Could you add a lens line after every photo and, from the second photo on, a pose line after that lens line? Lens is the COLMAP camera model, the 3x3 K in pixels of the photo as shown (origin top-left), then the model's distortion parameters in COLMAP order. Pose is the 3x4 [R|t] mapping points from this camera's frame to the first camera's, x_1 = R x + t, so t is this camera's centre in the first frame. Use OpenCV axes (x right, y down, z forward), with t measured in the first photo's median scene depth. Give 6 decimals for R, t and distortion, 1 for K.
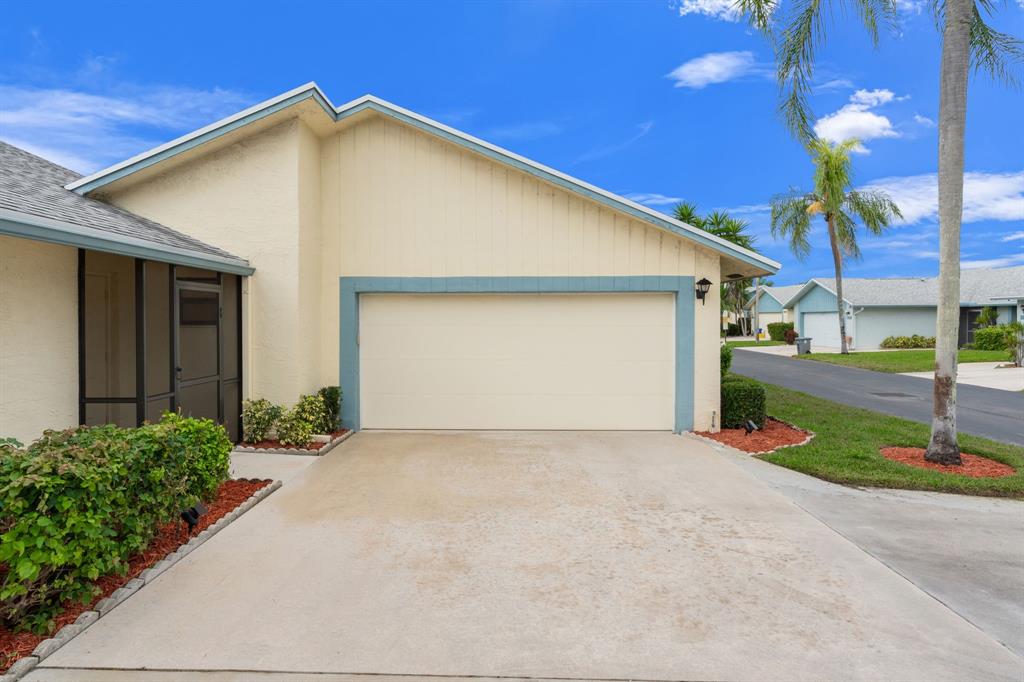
lens RADIAL K [[547.0, 0, 512.1], [0, 547.0, 334.8], [0, 0, 1]] dist [-0.004034, -0.000804]
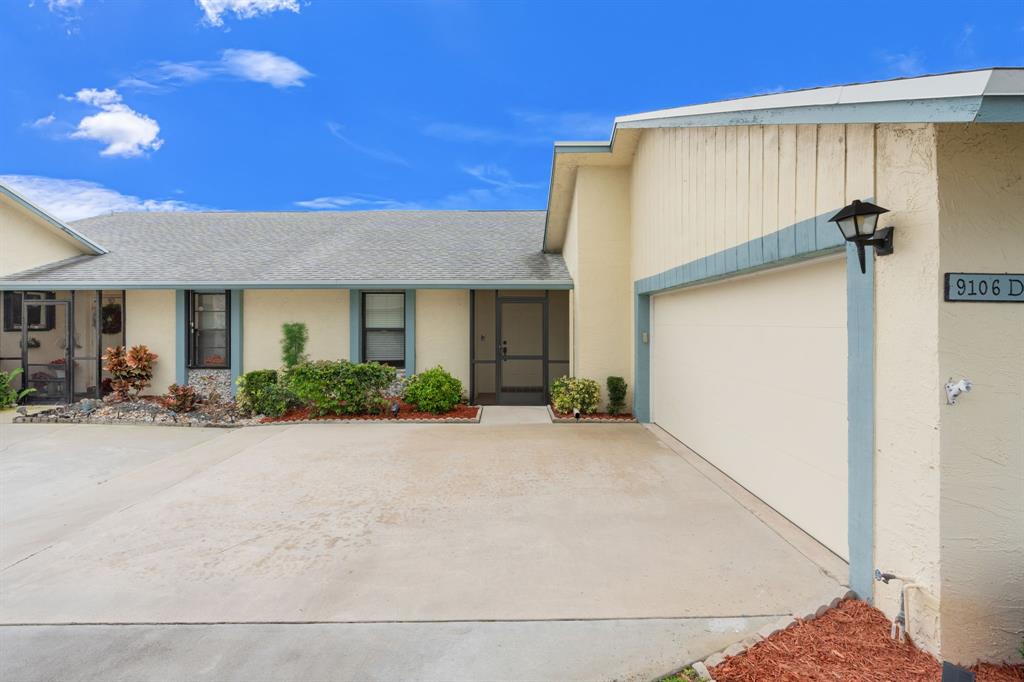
lens RADIAL K [[457.4, 0, 506.1], [0, 457.4, 339.1], [0, 0, 1]] dist [-0.003369, 0.001205]
pose [[0.010258, 0.033743, -0.999378, 1.120137], [-0.025677, 0.999110, 0.033471, -0.024541], [0.999618, 0.025318, 0.011115, 1.288737]]
